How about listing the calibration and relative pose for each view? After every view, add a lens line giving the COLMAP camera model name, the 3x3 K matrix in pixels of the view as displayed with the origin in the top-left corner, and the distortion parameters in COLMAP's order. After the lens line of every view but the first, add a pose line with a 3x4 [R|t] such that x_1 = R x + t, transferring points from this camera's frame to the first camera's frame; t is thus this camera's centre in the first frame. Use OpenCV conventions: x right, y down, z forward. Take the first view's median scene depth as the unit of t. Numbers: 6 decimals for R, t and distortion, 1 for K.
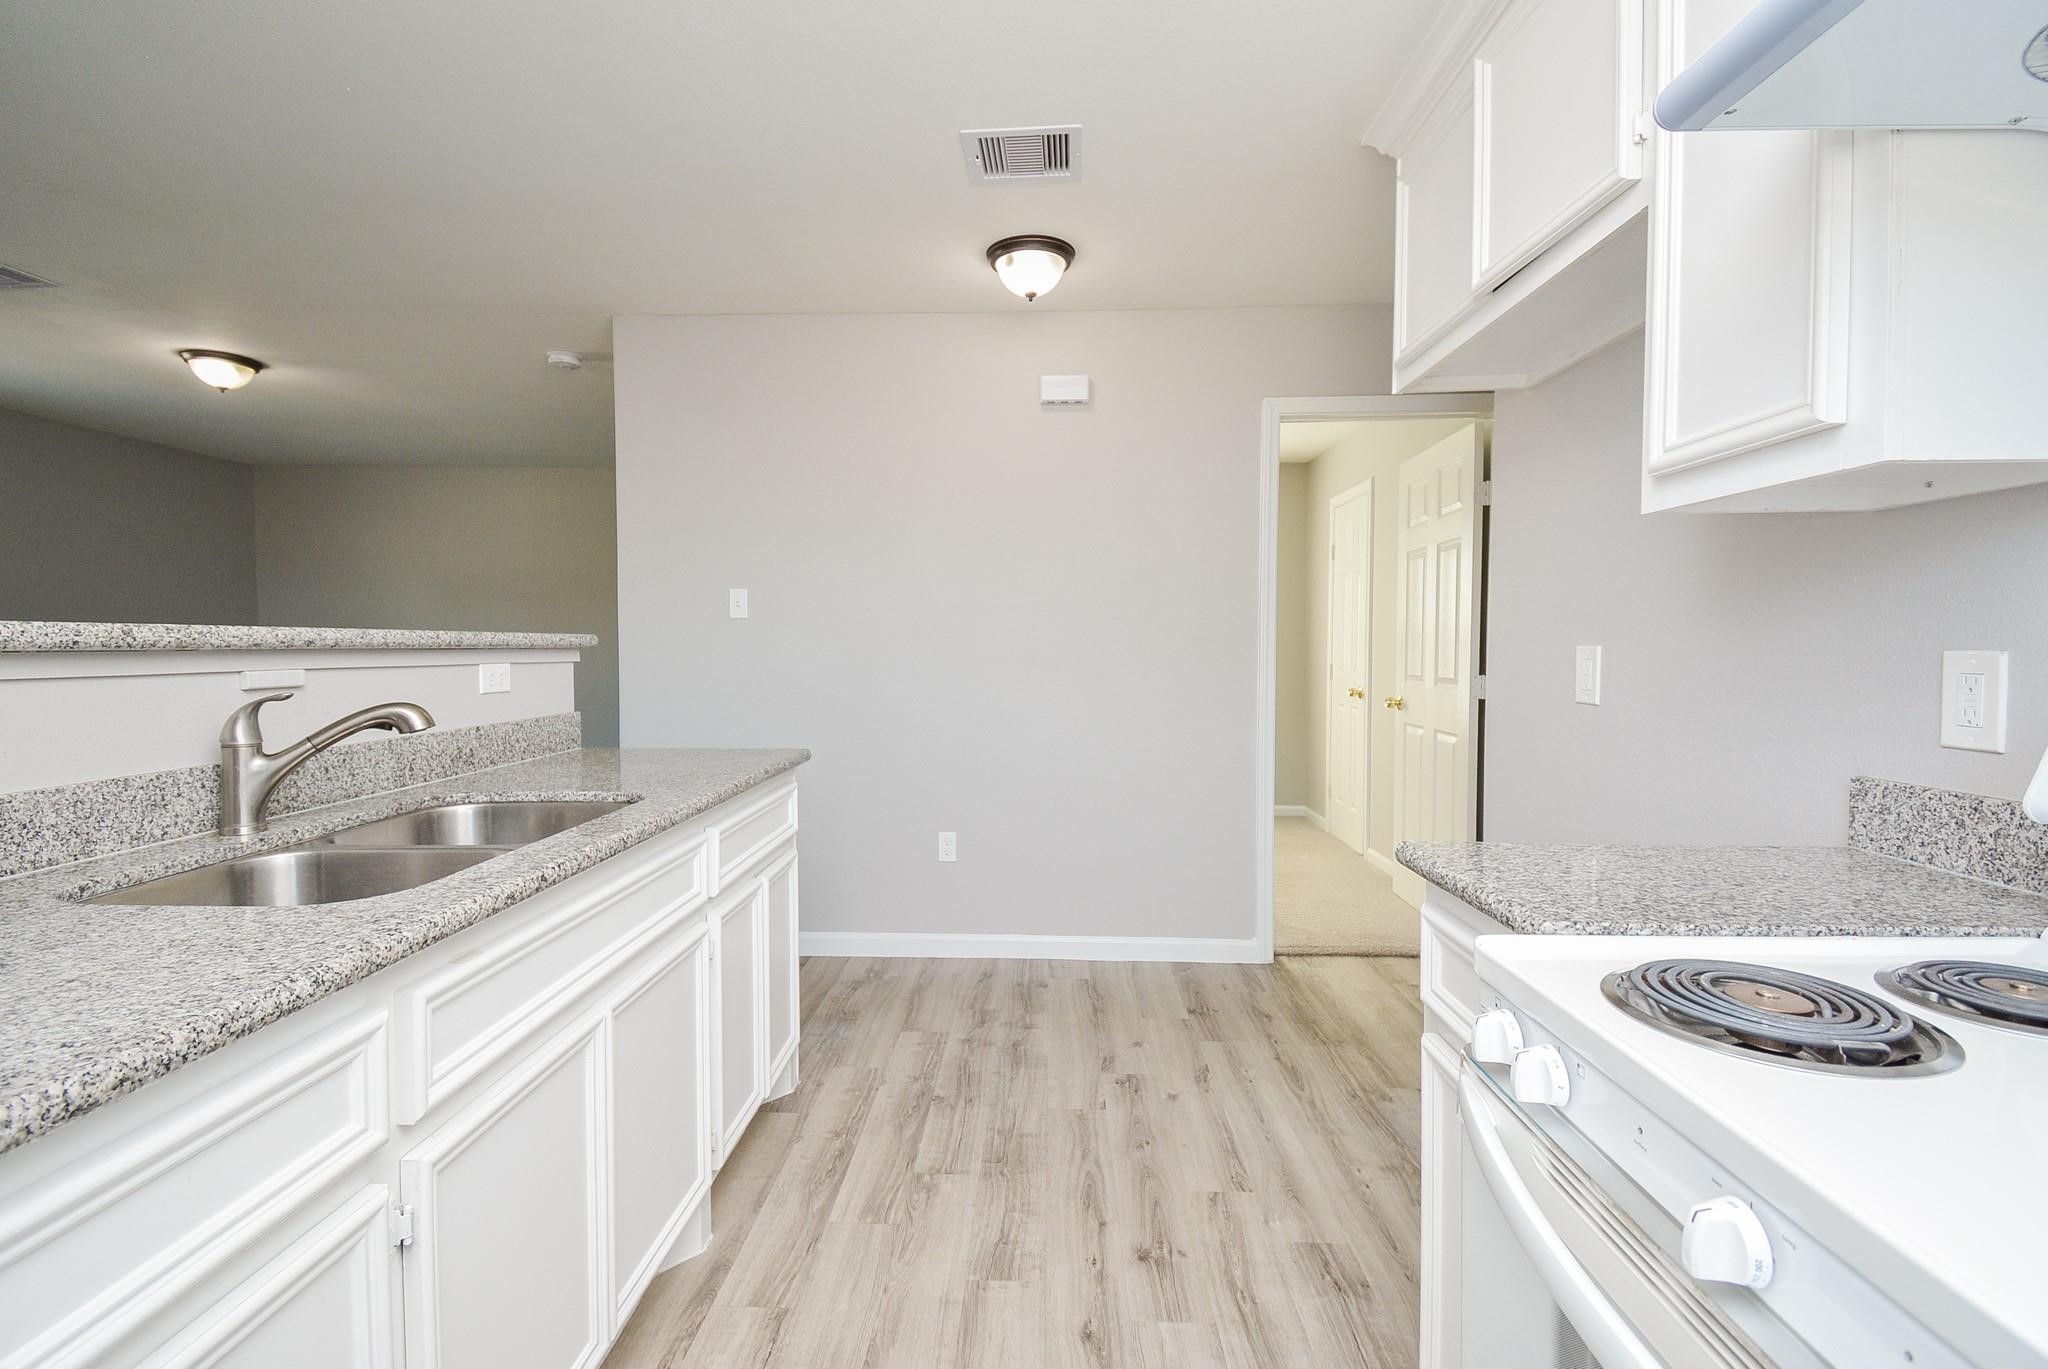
lens RADIAL K [[926.4, 0, 994.5], [0, 926.4, 674.2], [0, 0, 1]] dist [0.015311, -0.000394]
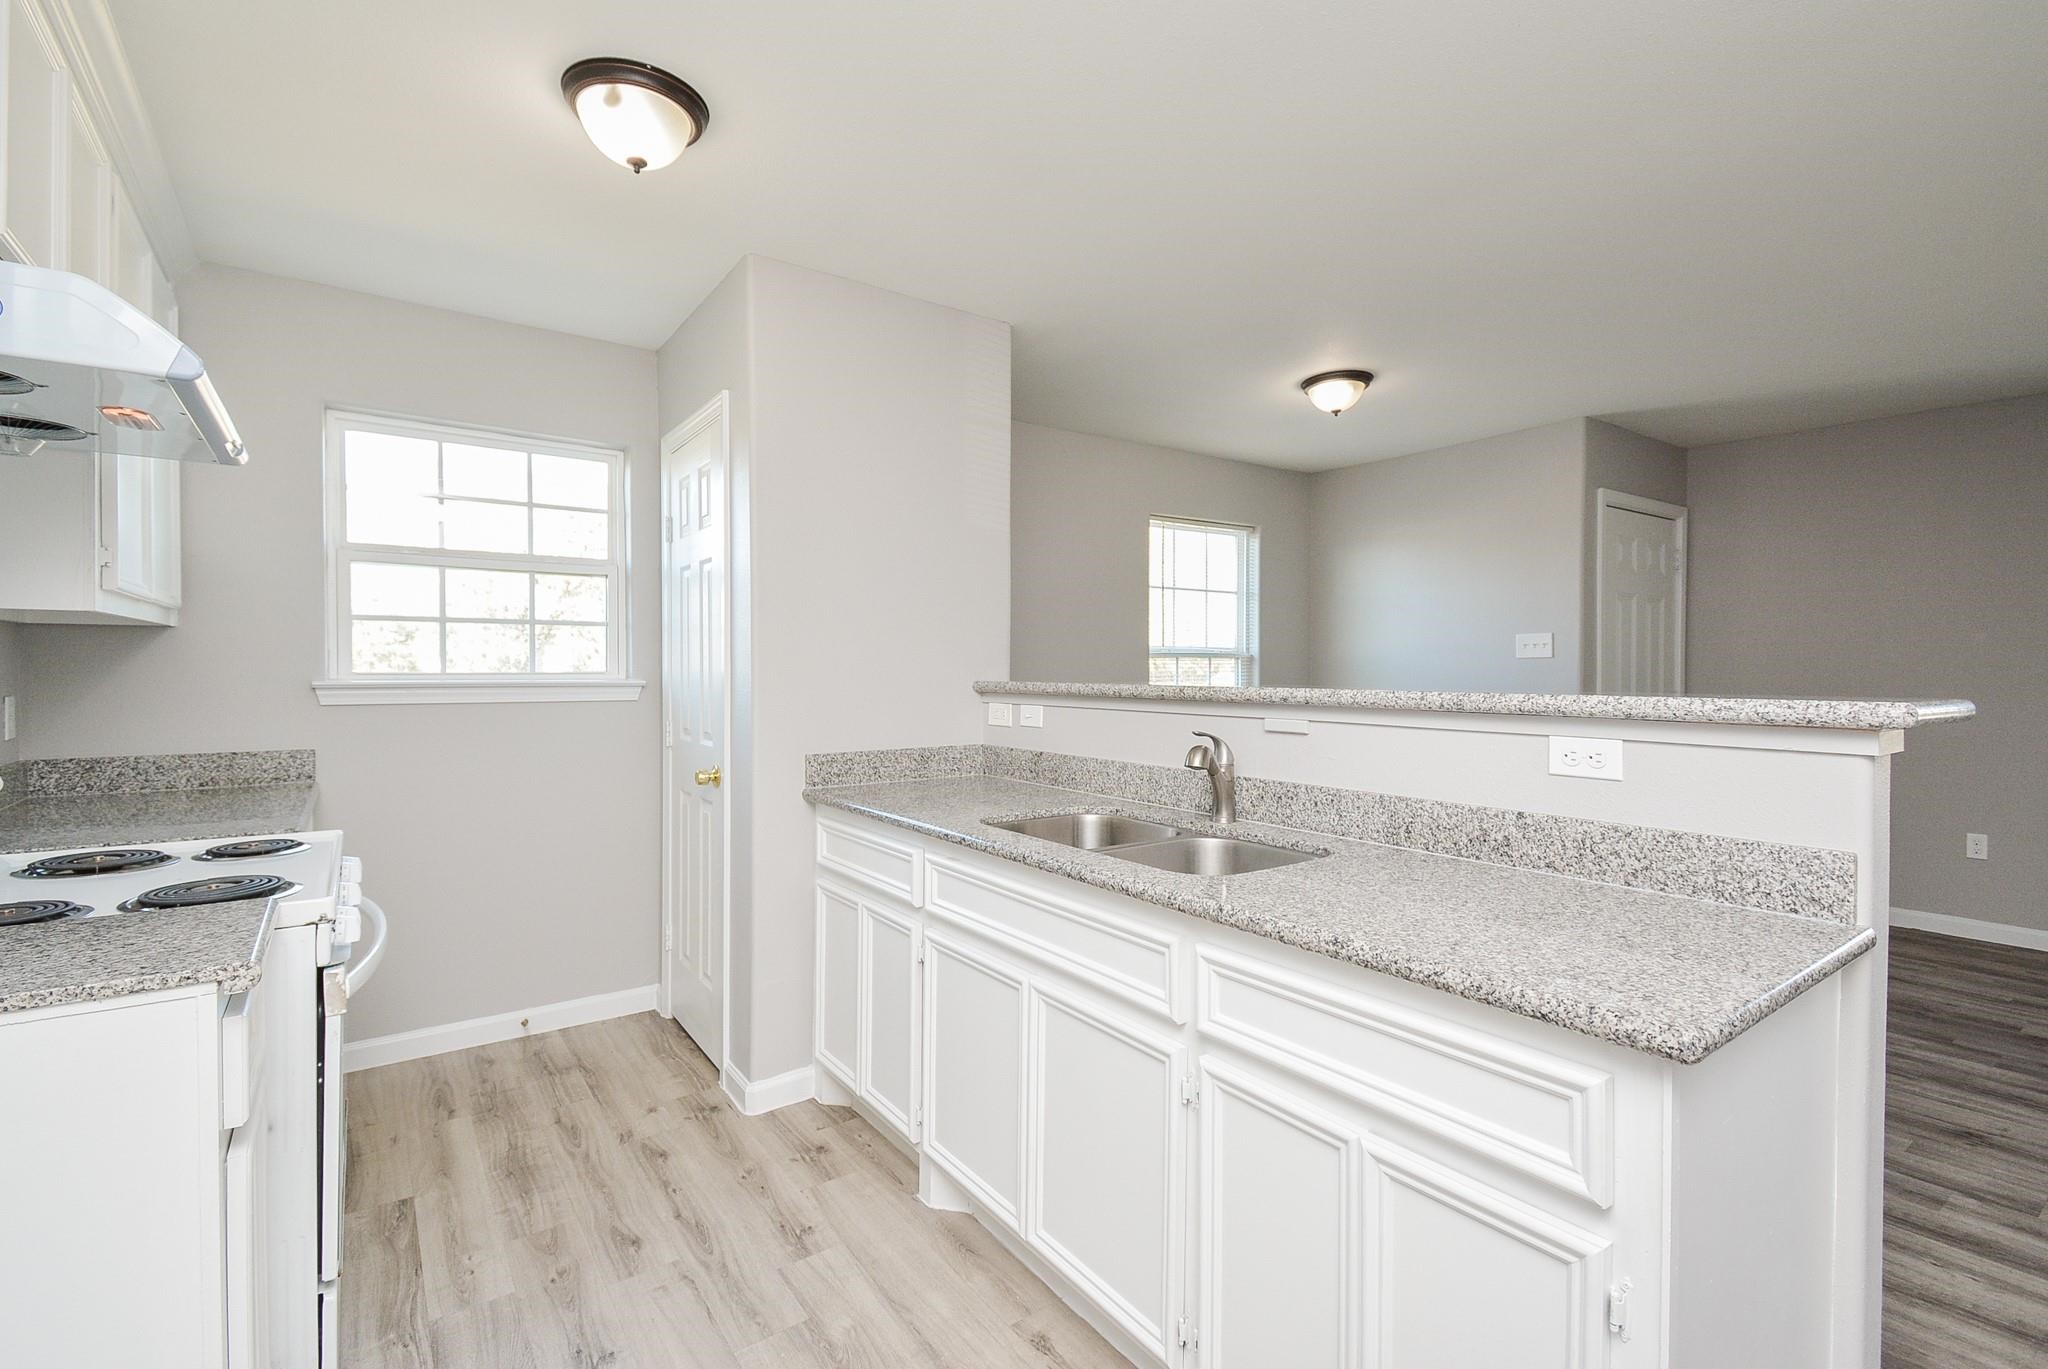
lens RADIAL K [[926.4, 0, 994.5], [0, 926.4, 674.2], [0, 0, 1]] dist [0.015311, -0.000394]
pose [[-0.787107, 0.003086, -0.616809, 0.478928], [-0.023350, 0.999122, 0.034795, -0.129582], [0.616375, 0.041790, -0.786343, 2.183625]]
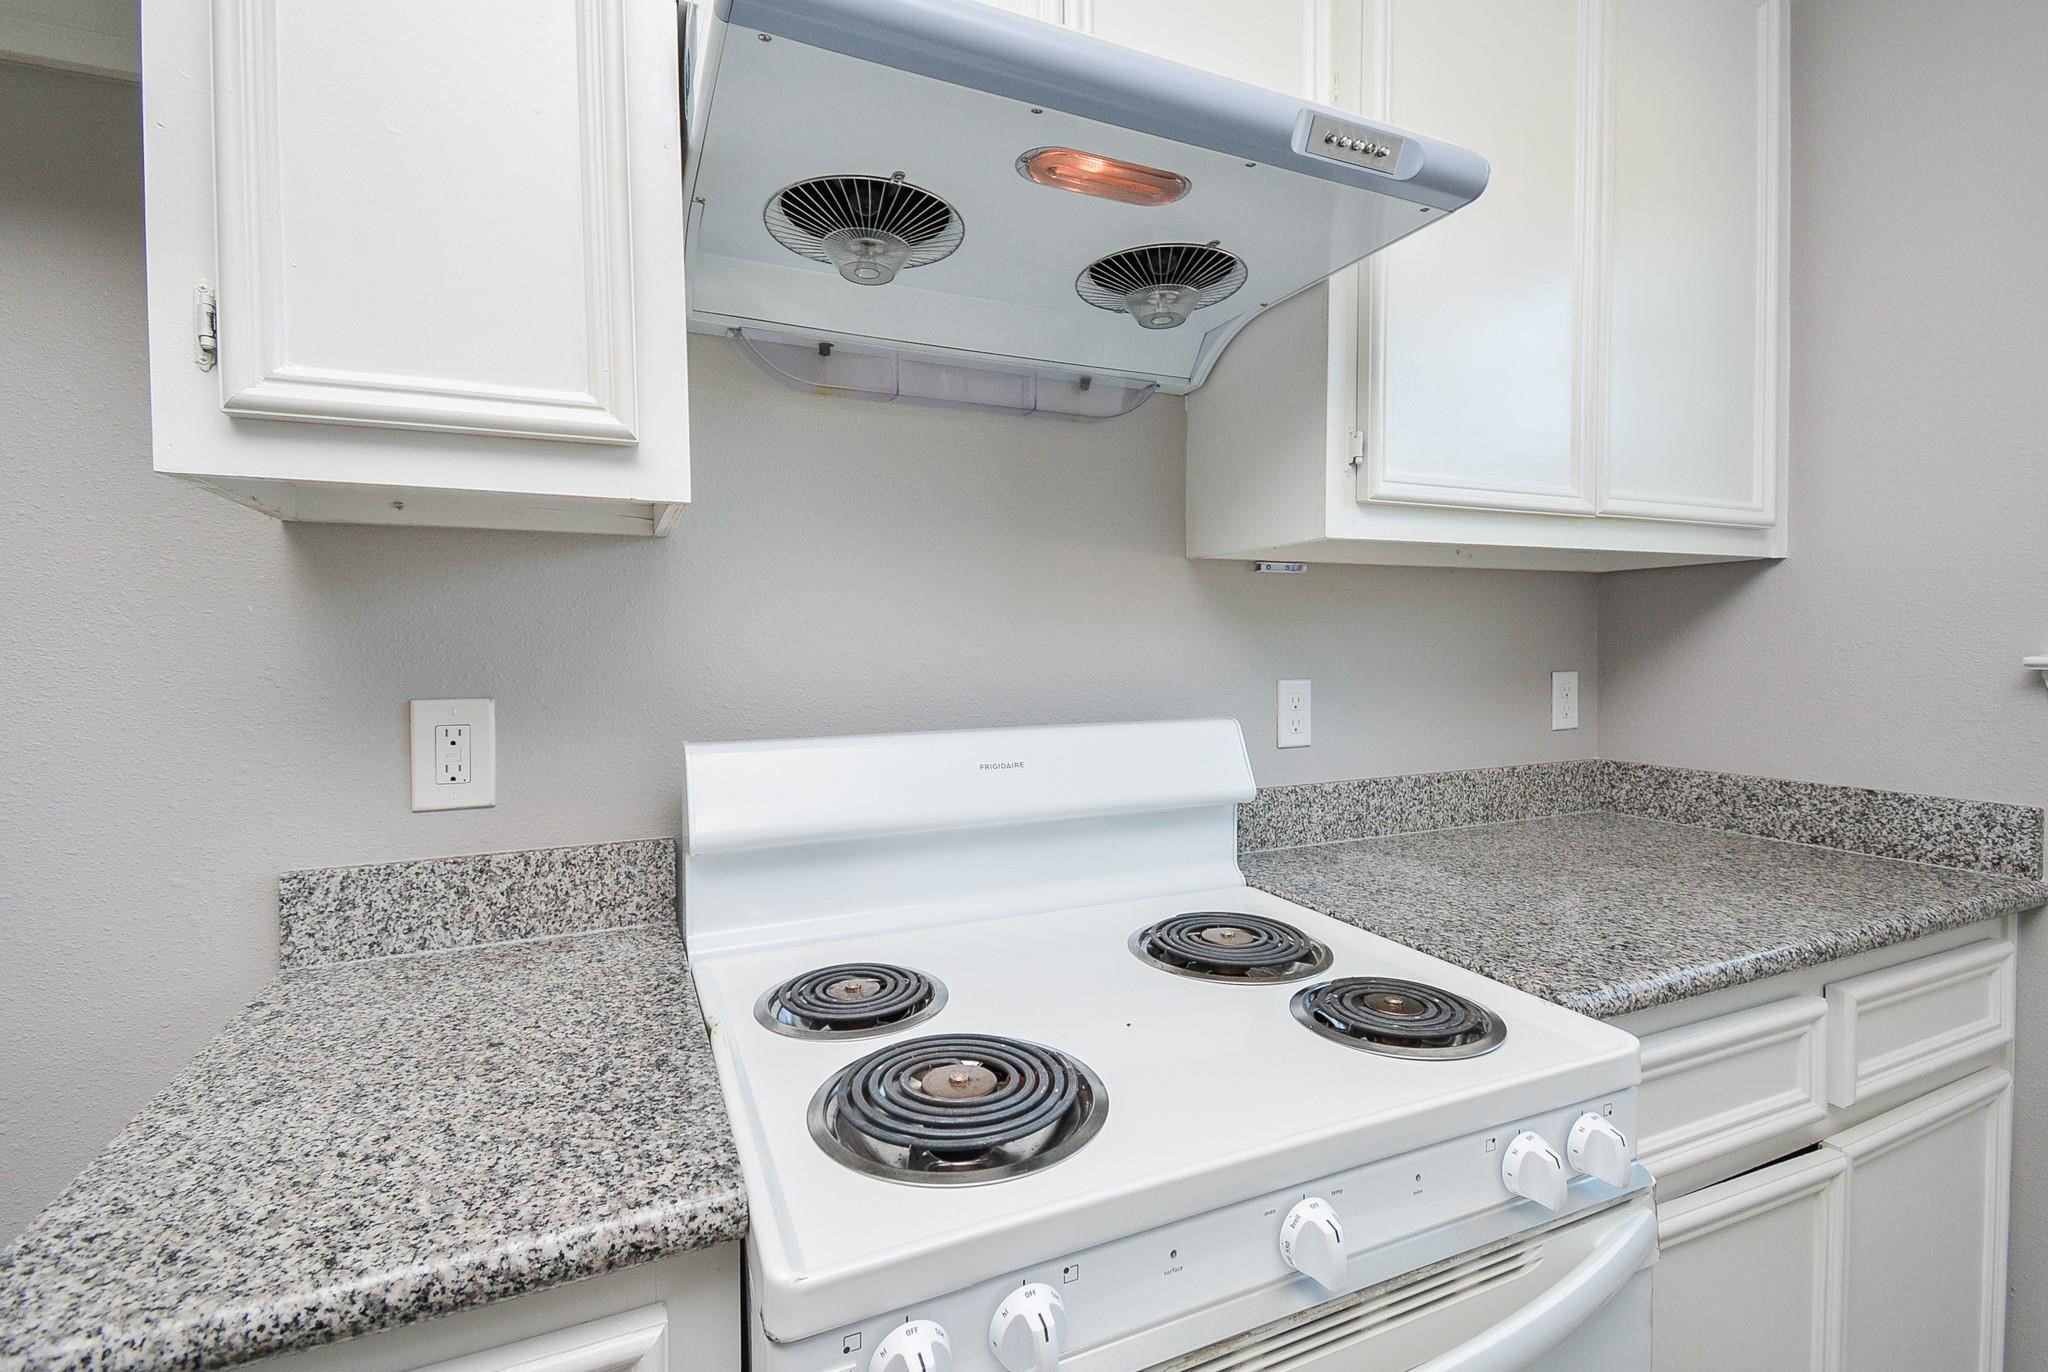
lens RADIAL K [[932.1, 0, 1030.7], [0, 932.1, 670.9], [0, 0, 1]] dist [0.057389, -0.032241]
pose [[-0.460741, -0.020181, 0.887305, -0.024362], [0.037034, 0.998434, 0.041939, -0.064181], [-0.886762, 0.052184, -0.459272, 0.843371]]
